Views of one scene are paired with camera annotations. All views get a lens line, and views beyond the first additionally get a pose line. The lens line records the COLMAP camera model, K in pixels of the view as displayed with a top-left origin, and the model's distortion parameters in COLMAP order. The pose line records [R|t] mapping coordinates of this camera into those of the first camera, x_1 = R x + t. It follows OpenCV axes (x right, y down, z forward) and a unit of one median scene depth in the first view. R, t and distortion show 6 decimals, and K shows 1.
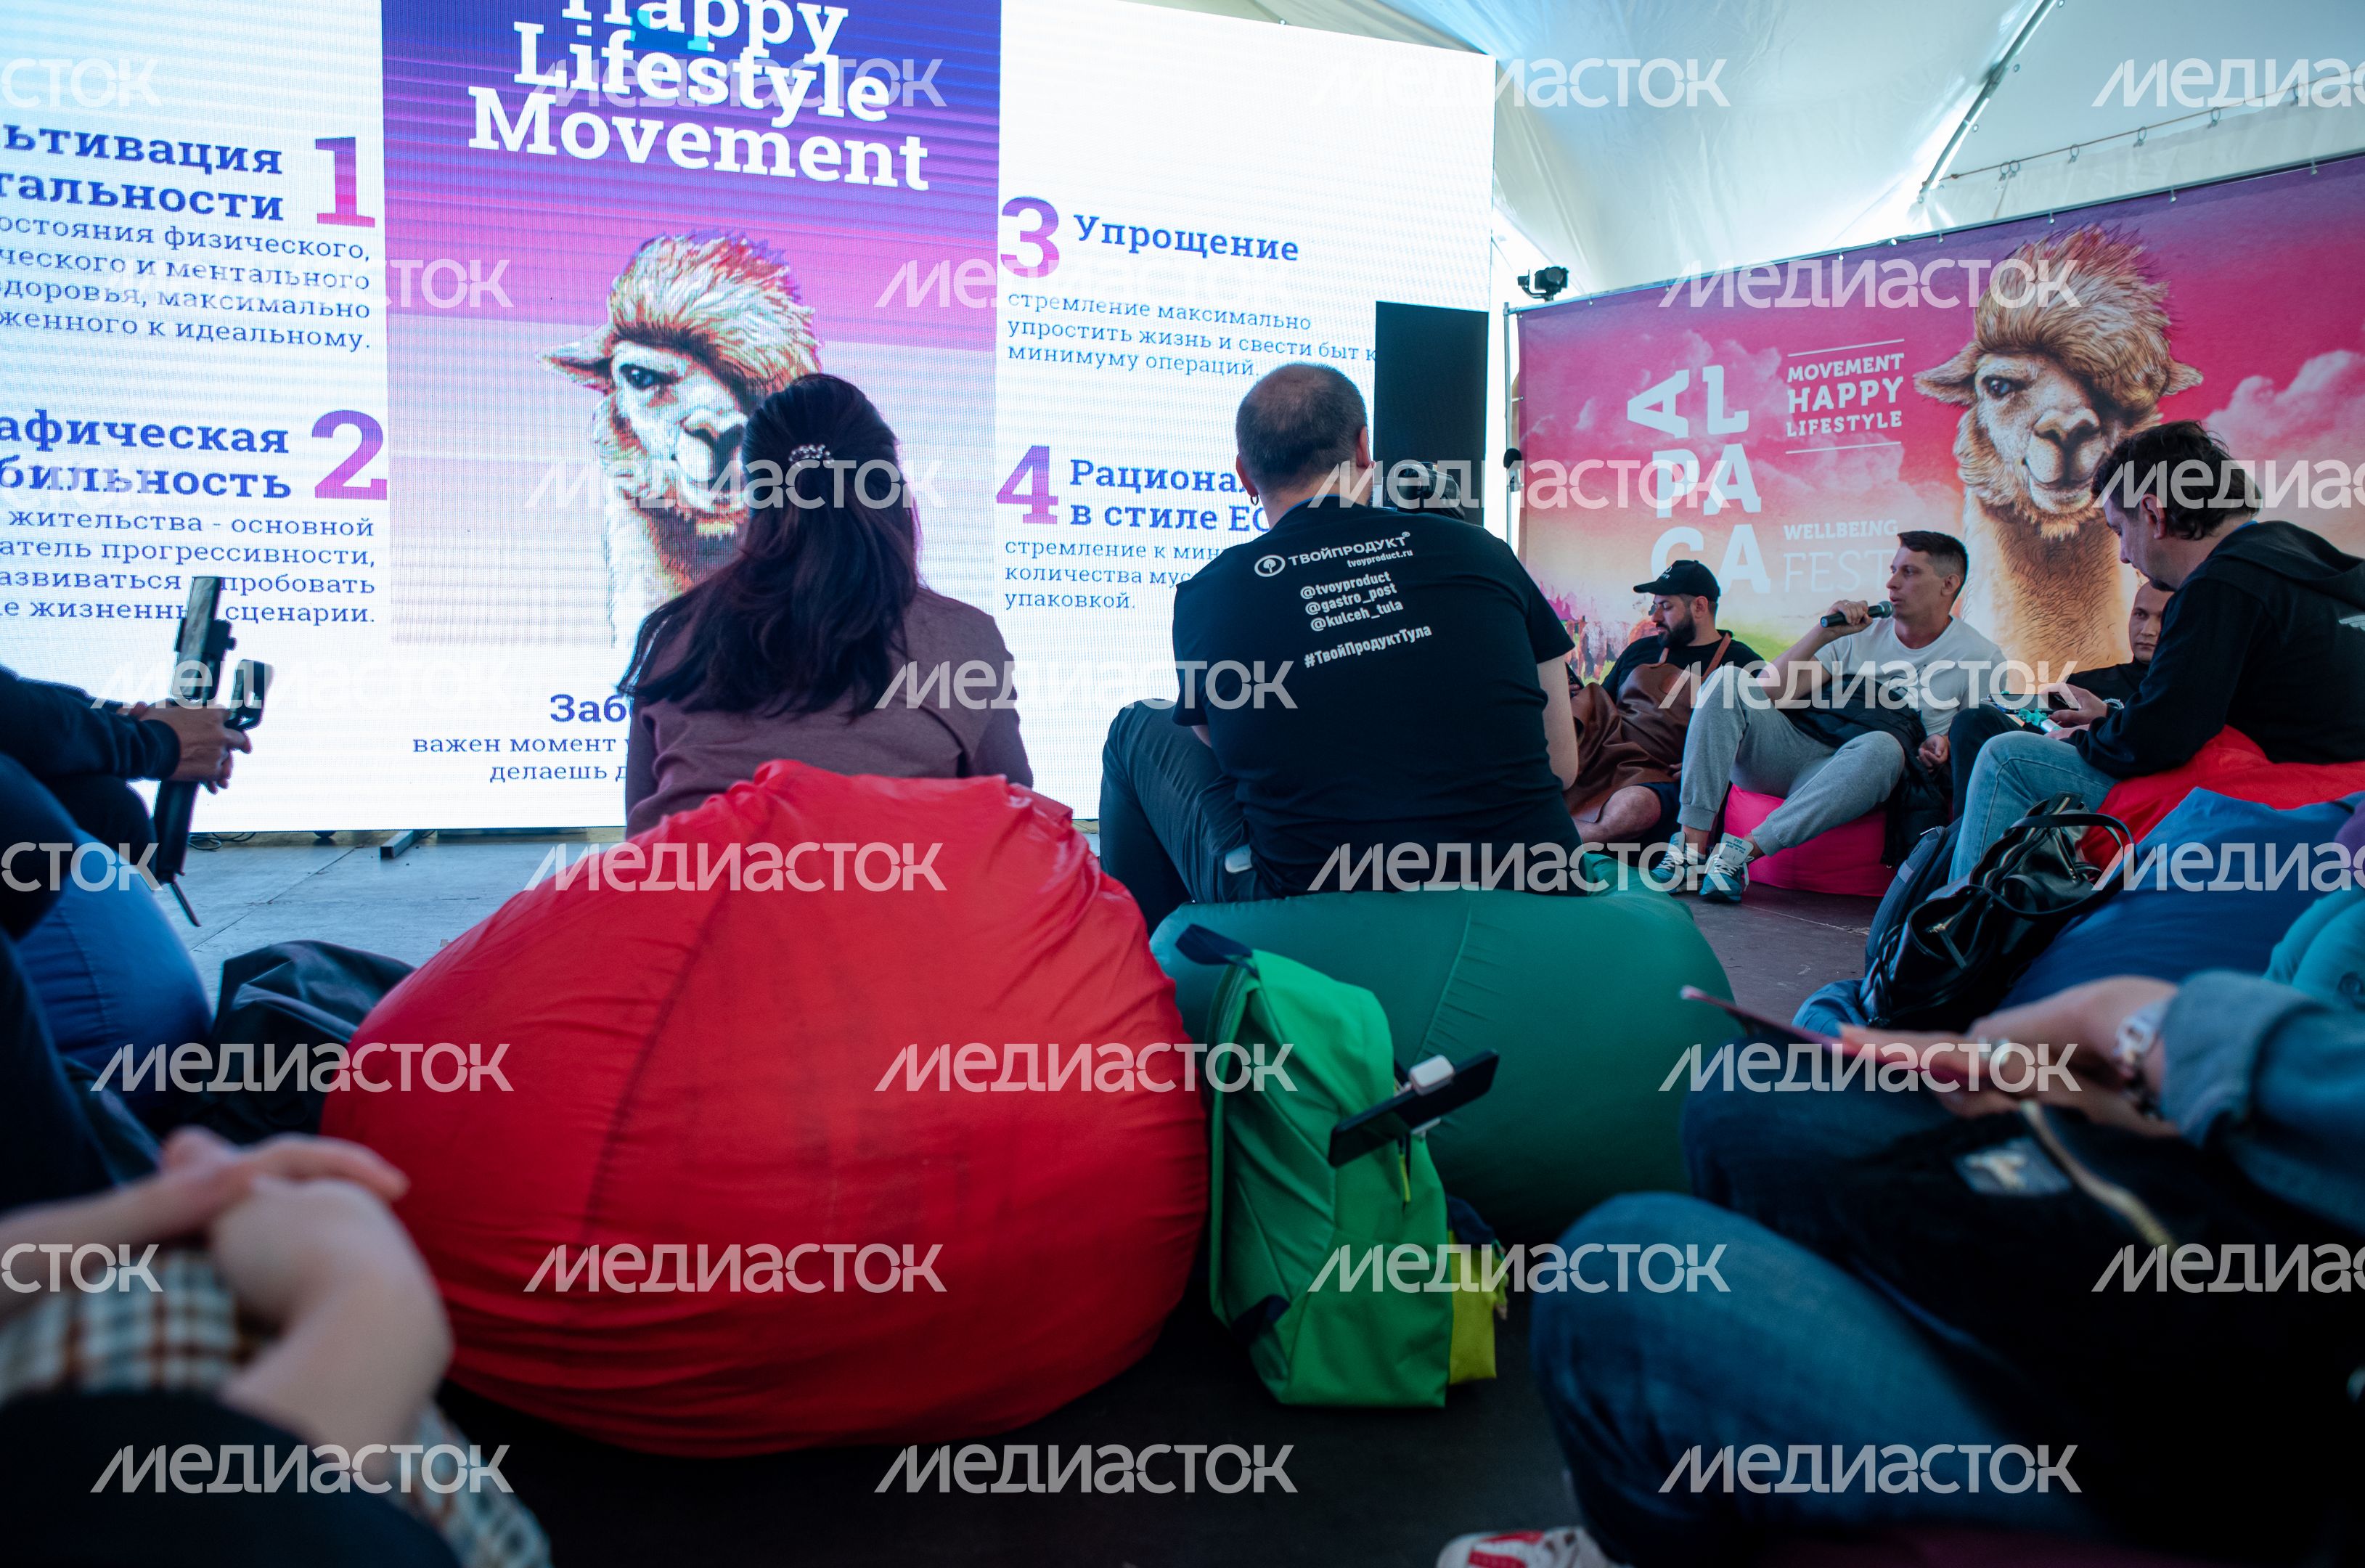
lens RADIAL K [[1610.0, 0, 1181.1], [0, 1610.0, 778.6], [0, 0, 1]] dist [-0.085857, 0.077303]
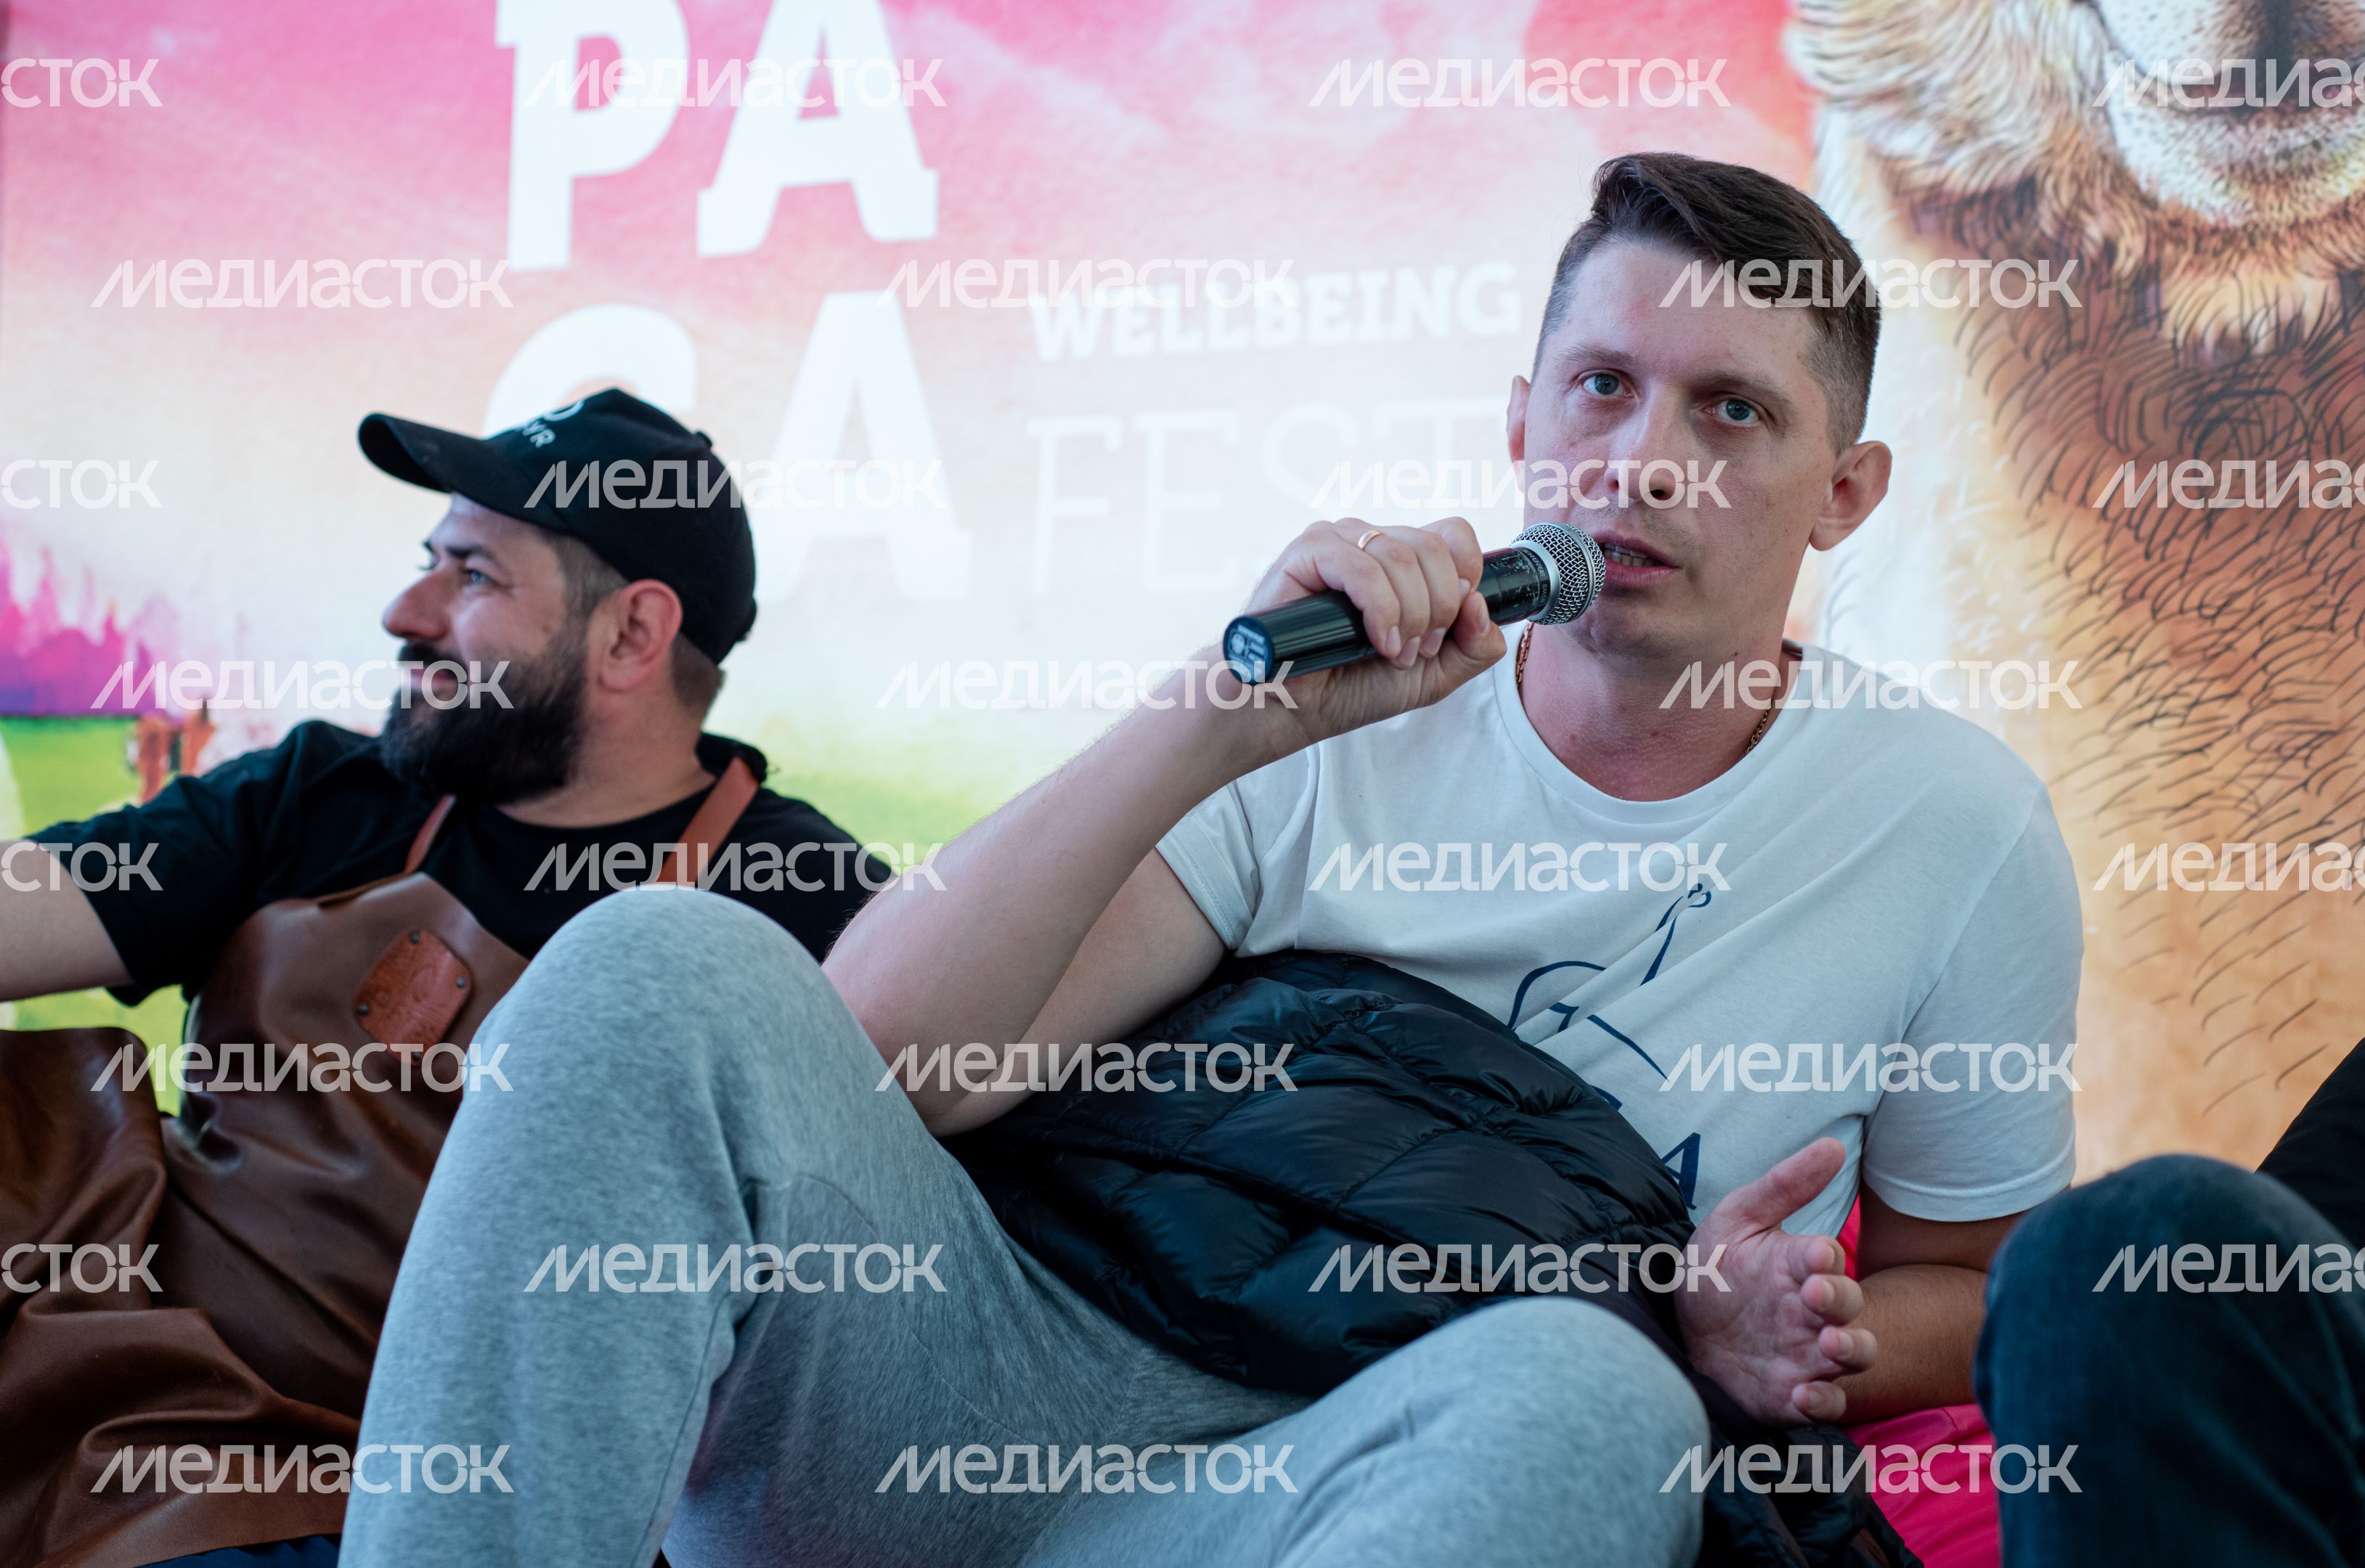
lens RADIAL K [[3344.8, 0, 1258.3], [0, 3344.8, 855.3], [0, 0, 1]] dist [-0.018053, -0.010004]
pose [[0.926219, 0.043934, 0.374417, 0.260530], [-0.002017, 0.993749, -0.111615, -0.032941], [-0.376981, 0.102625, 0.920518, 0.622393]]
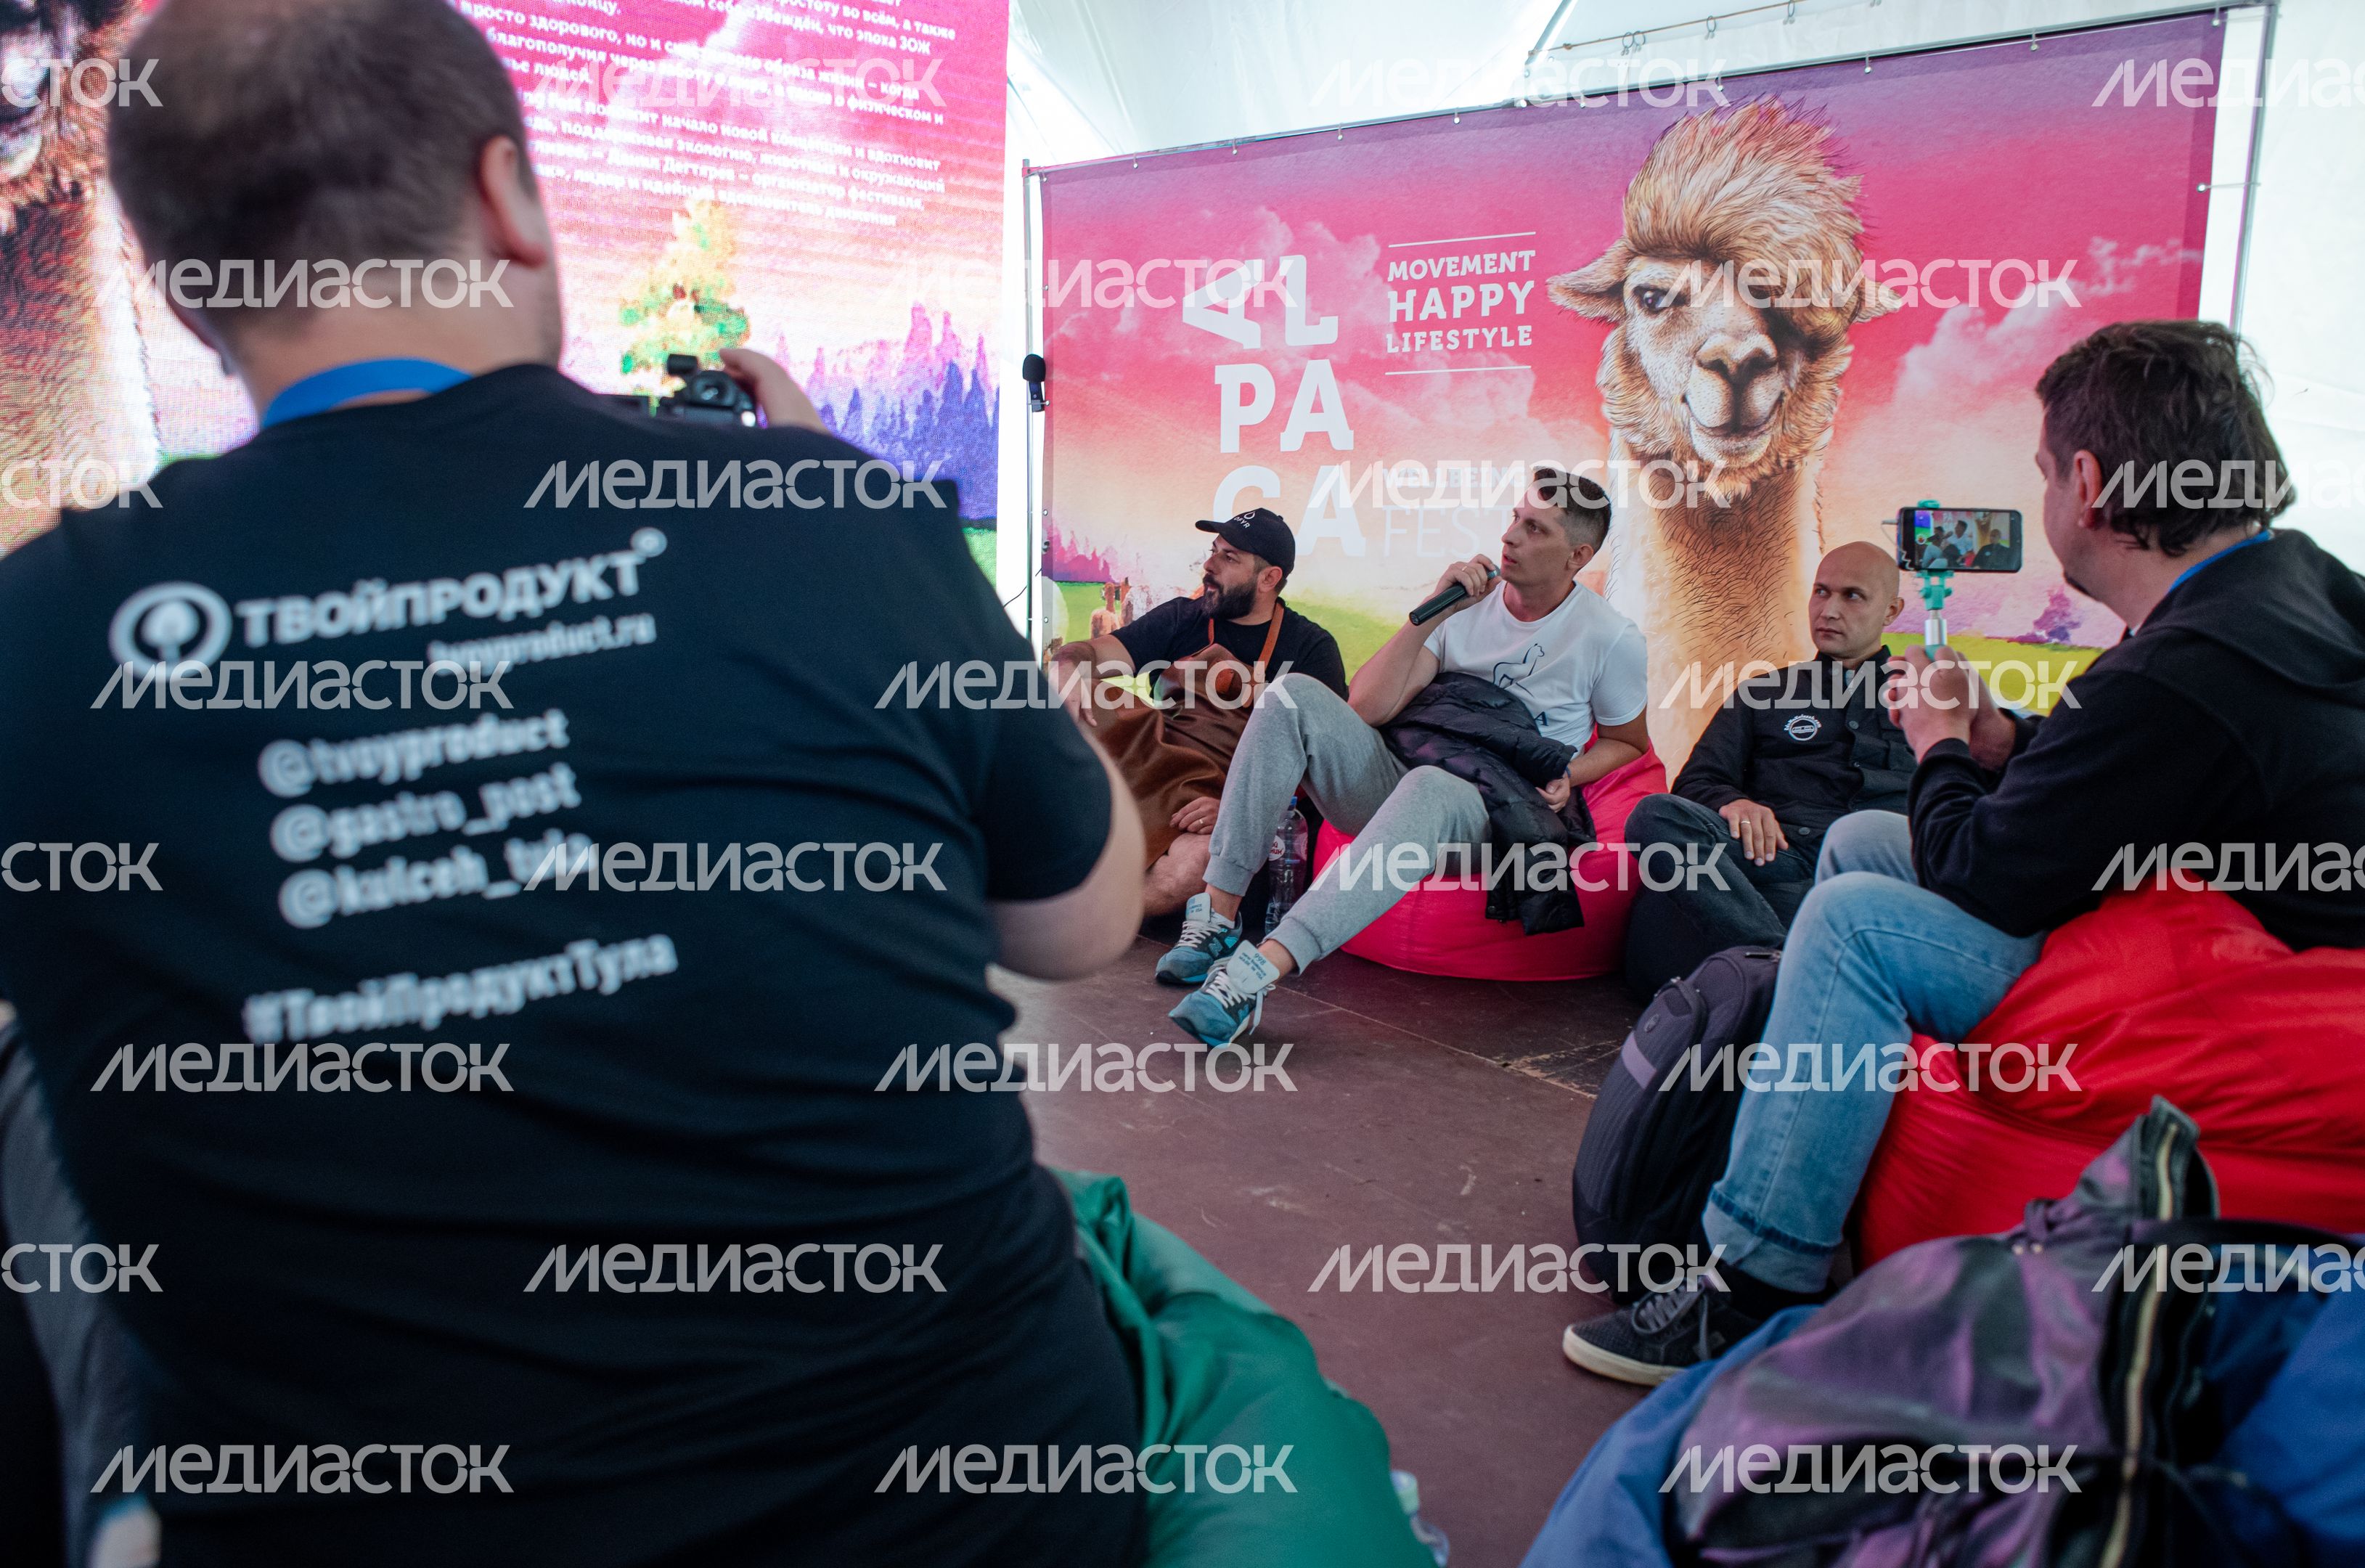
lens RADIAL K [[1650.3, 0, 1177.1], [0, 1650.3, 770.7], [0, 0, 1]] dist [-0.085652, 0.077761]
pose [[0.961271, -0.021553, 0.274761, 0.067803], [0.008946, 0.998852, 0.047052, -0.056518], [-0.275460, -0.042772, 0.960361, 0.282016]]
